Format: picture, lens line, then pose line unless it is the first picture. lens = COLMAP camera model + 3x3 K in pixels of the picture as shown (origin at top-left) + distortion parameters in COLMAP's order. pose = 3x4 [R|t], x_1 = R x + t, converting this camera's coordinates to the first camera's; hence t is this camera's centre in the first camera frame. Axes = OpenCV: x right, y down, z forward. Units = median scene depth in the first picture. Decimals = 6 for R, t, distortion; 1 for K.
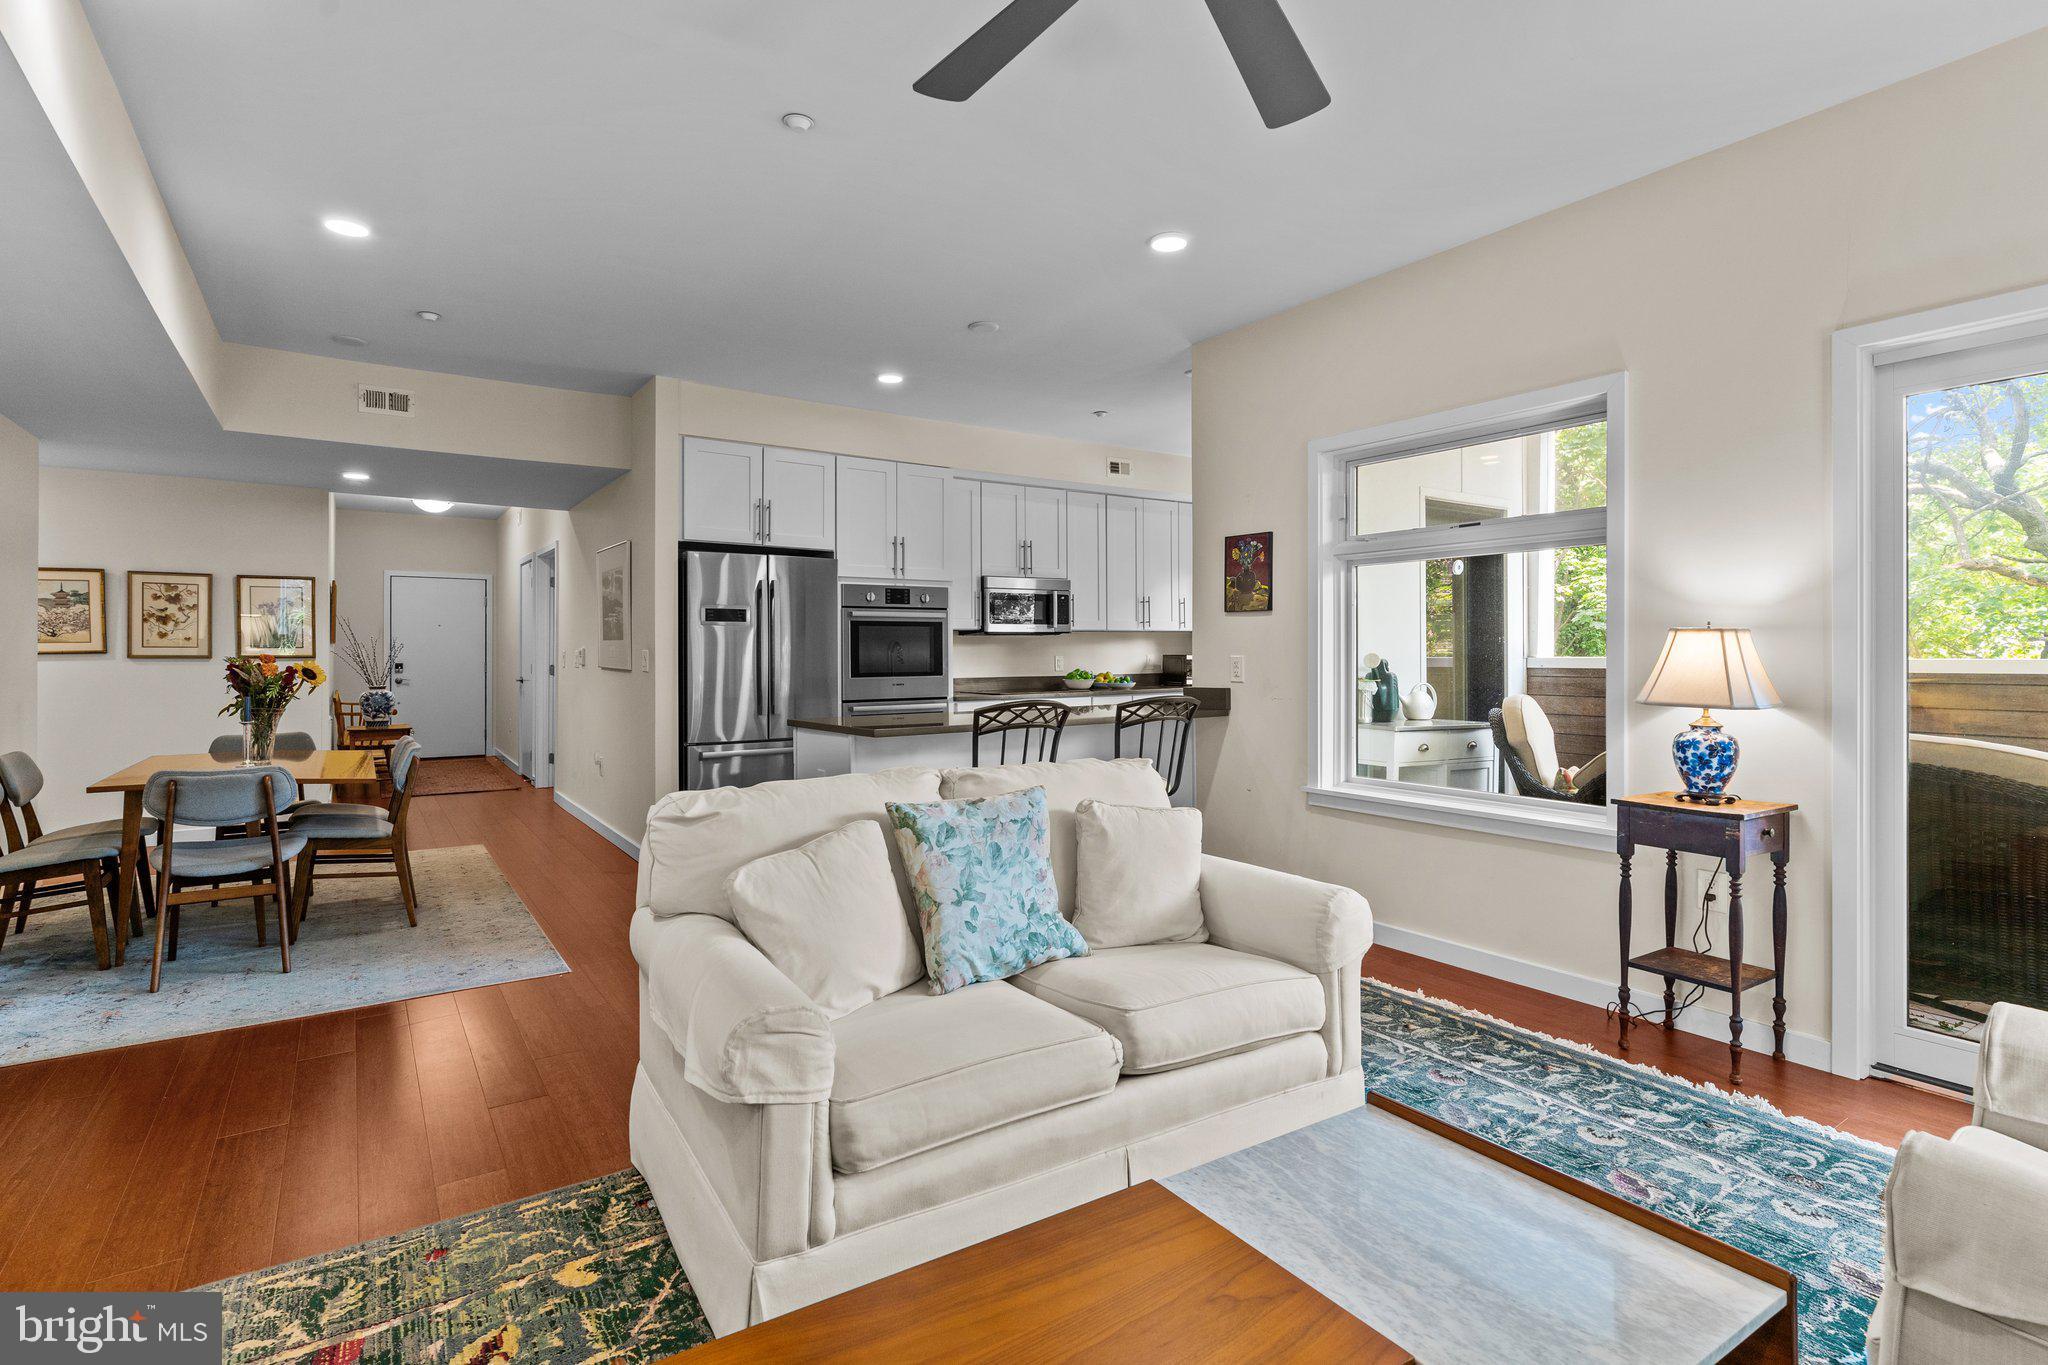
lens RADIAL K [[977.8, 0, 1024.0], [0, 977.8, 682.5], [0, 0, 1]] dist [0.001022, -0.000967]
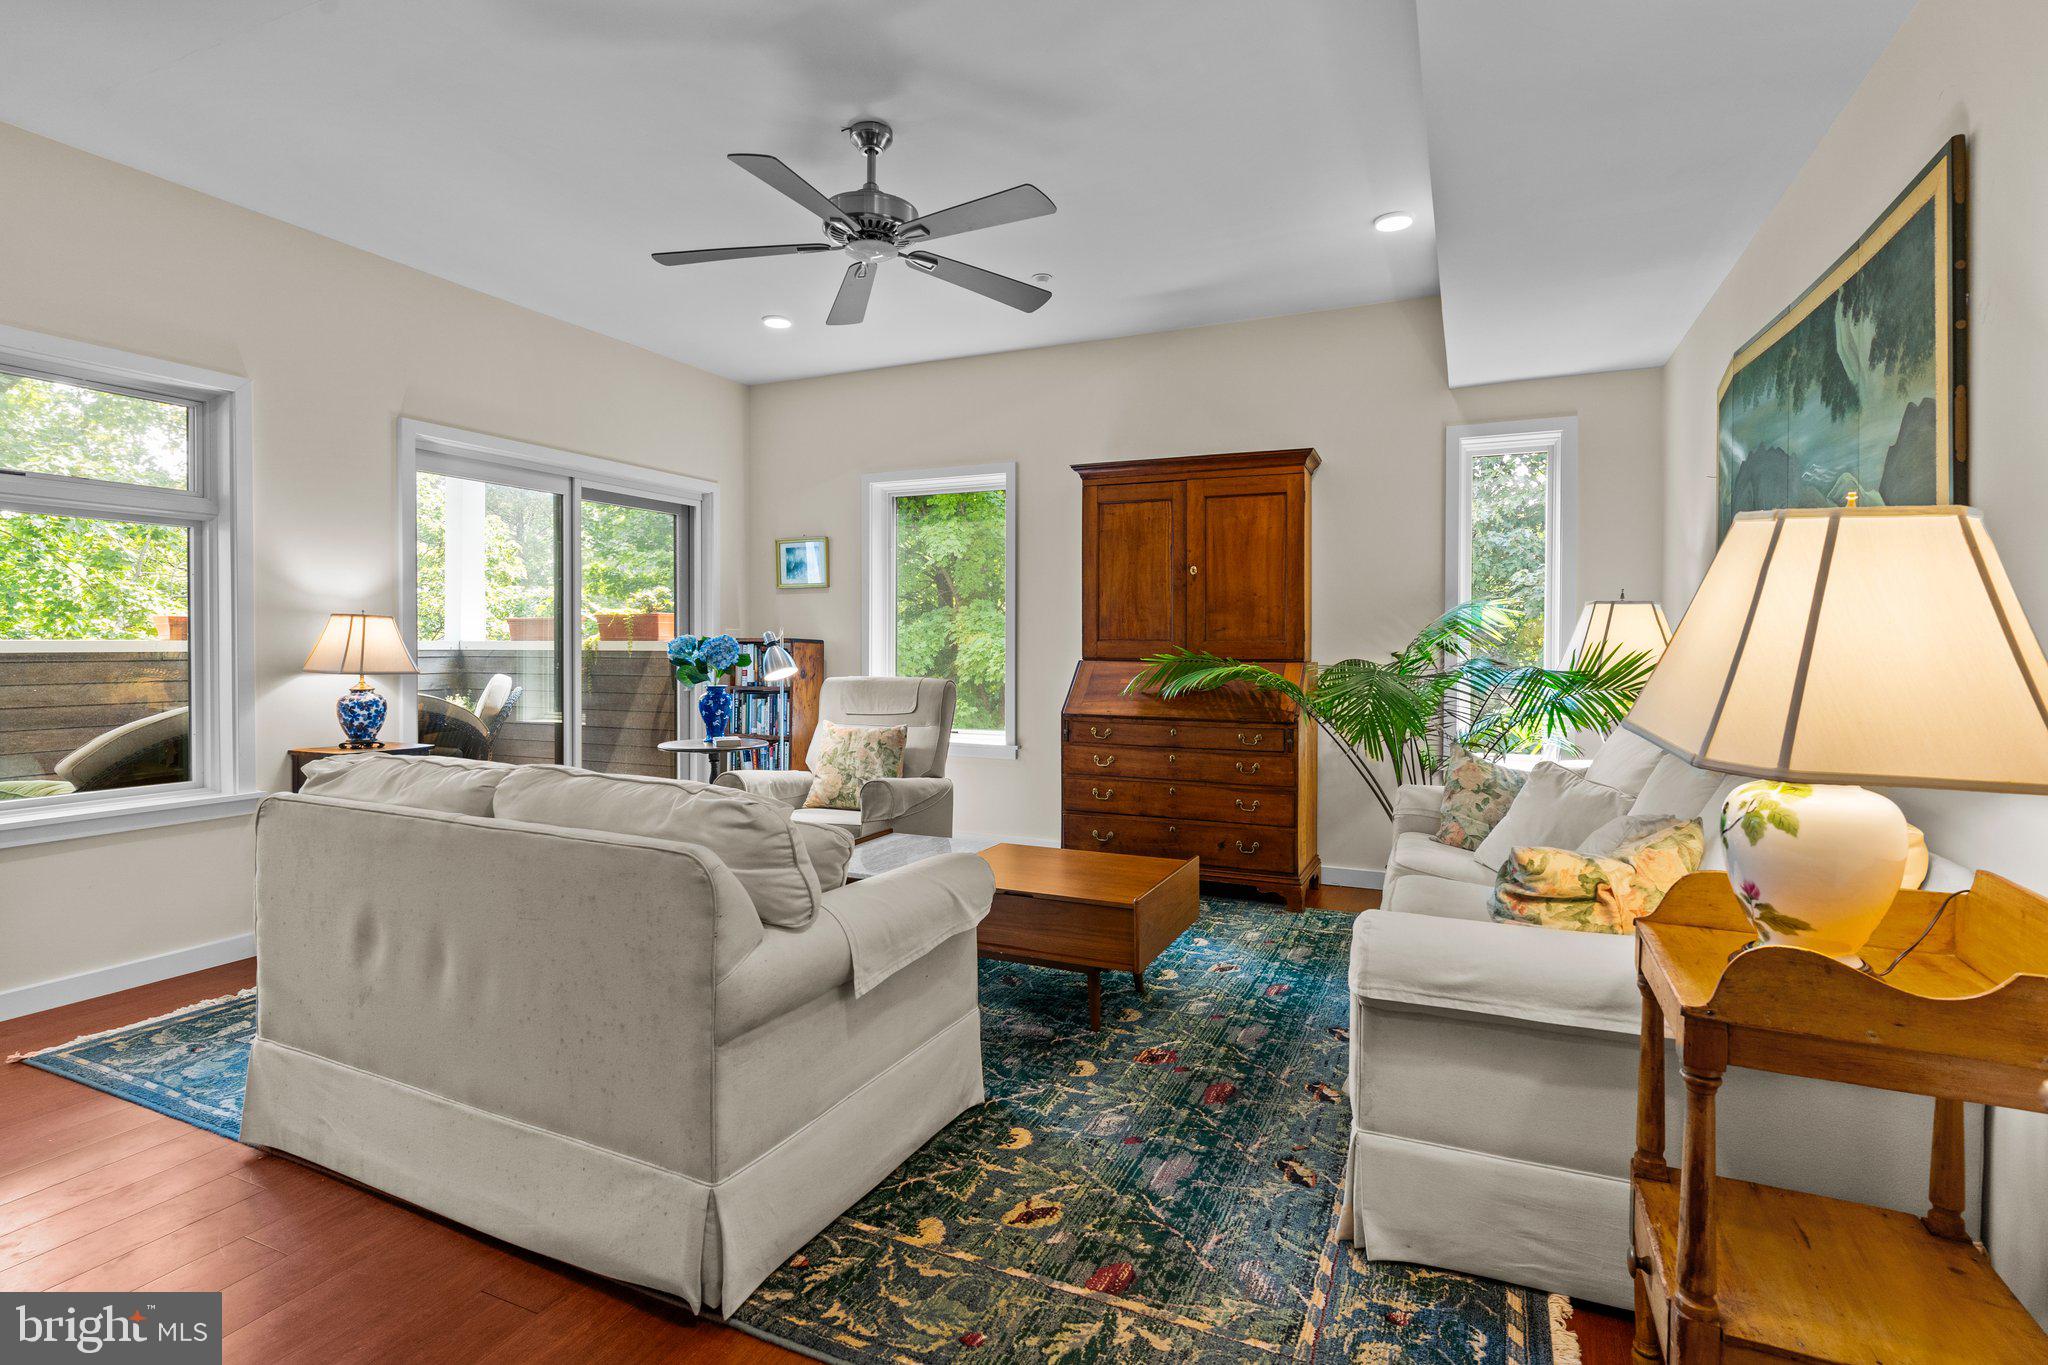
lens RADIAL K [[981.1, 0, 1028.4], [0, 981.1, 655.1], [0, 0, 1]] dist [0.003226, -0.000356]
pose [[-0.521576, -0.012388, 0.853115, -0.433077], [0.022249, 0.999357, 0.028114, -0.008306], [-0.852915, 0.033644, -0.520965, 0.446363]]
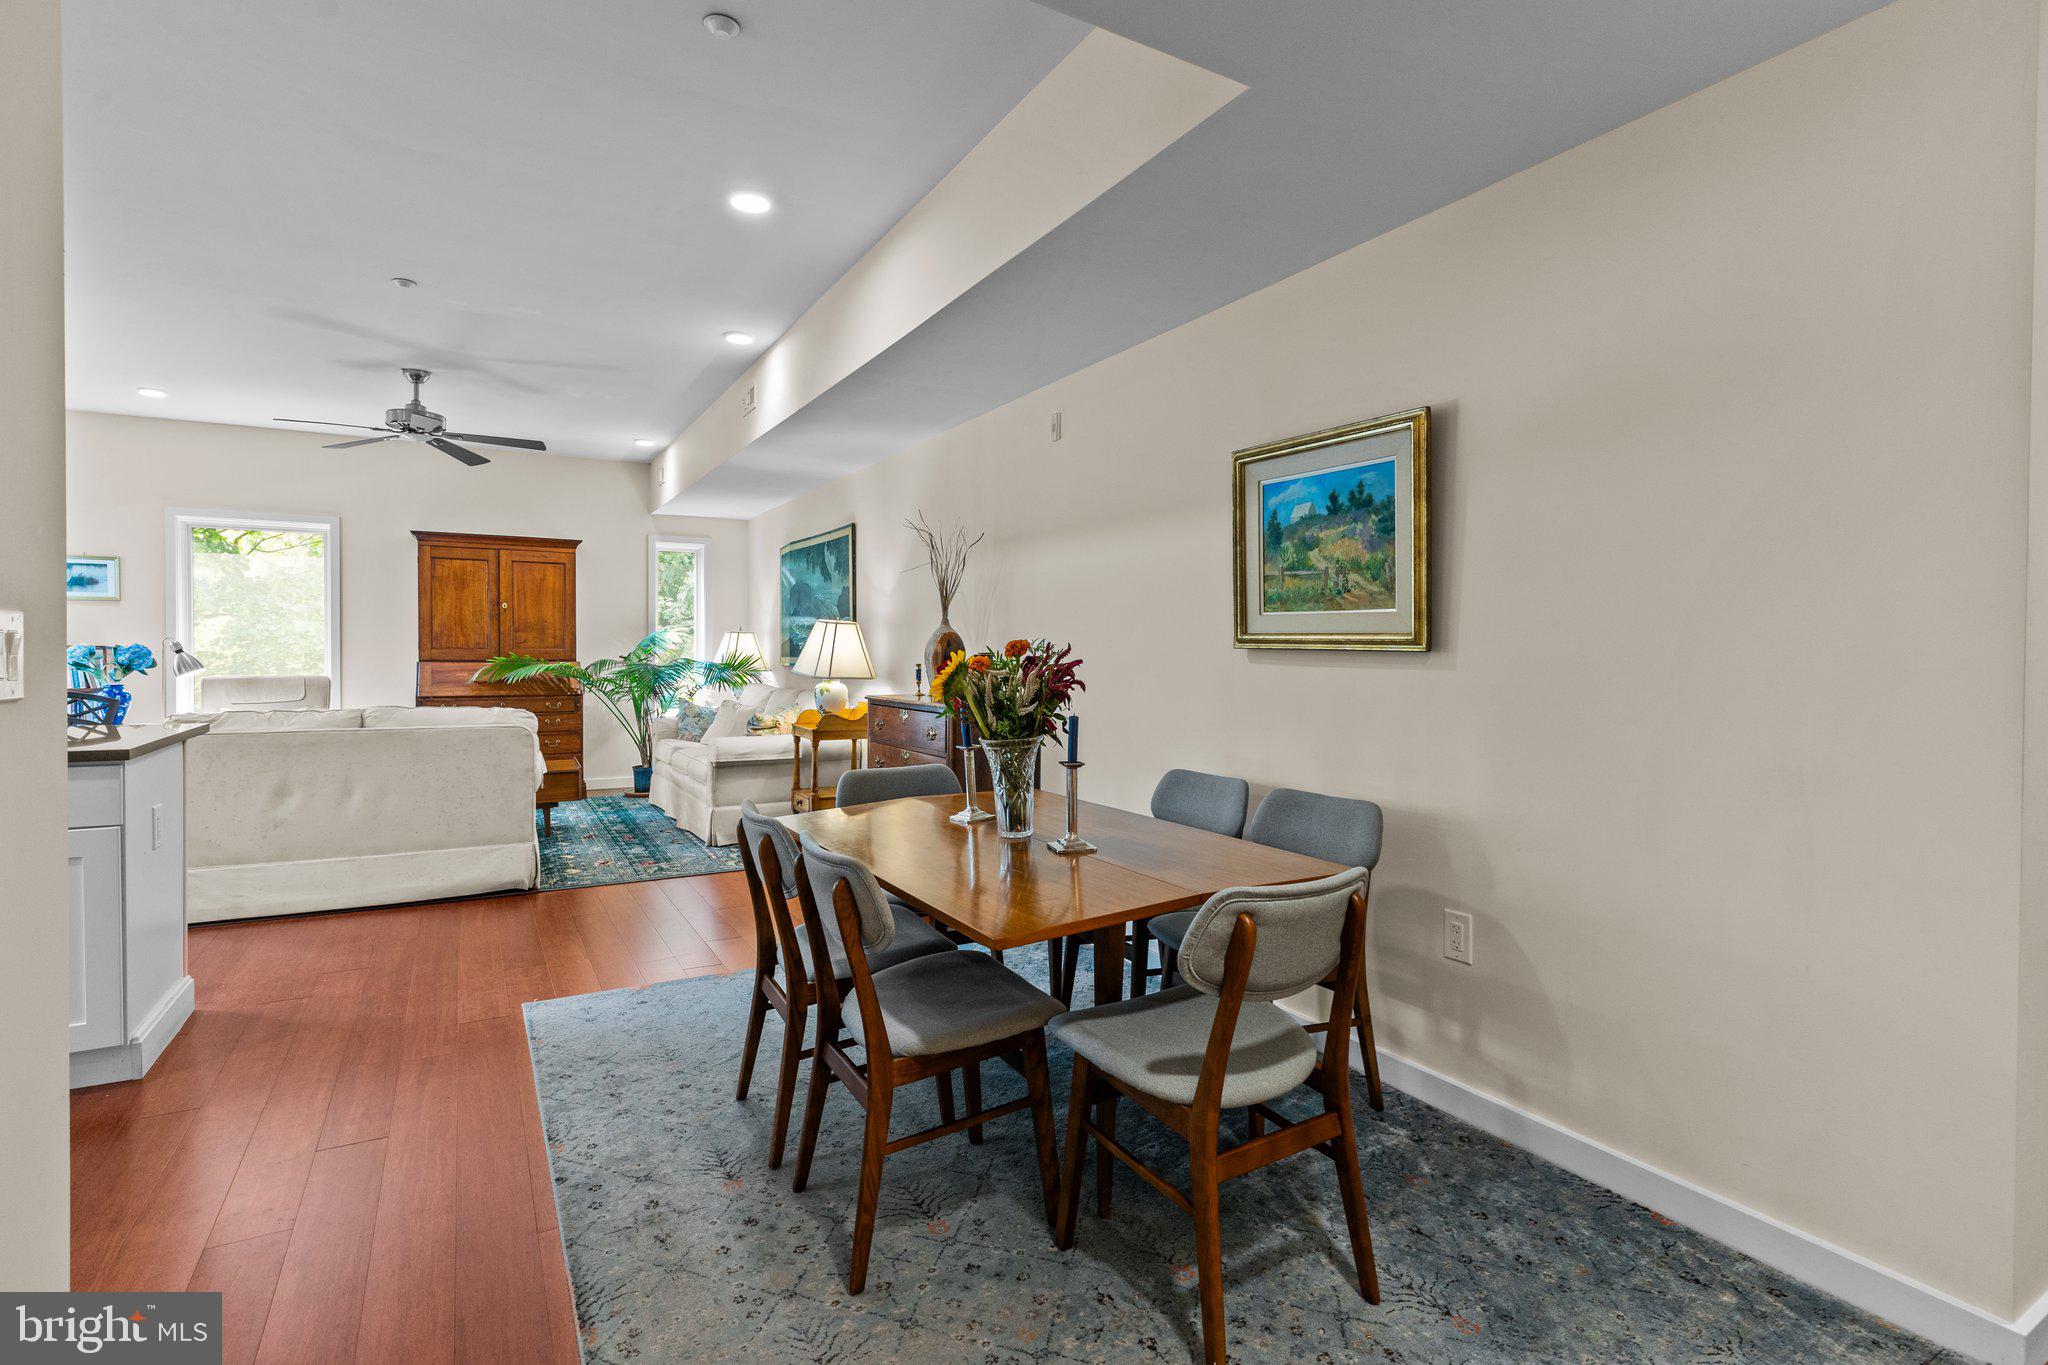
lens RADIAL K [[981.1, 0, 1028.4], [0, 981.1, 655.1], [0, 0, 1]] dist [0.003226, -0.000356]
pose [[-0.997030, -0.003689, 0.076924, -0.605024], [-0.001281, 0.999508, 0.031330, -0.027190], [-0.077001, 0.031138, -0.996545, 1.130412]]
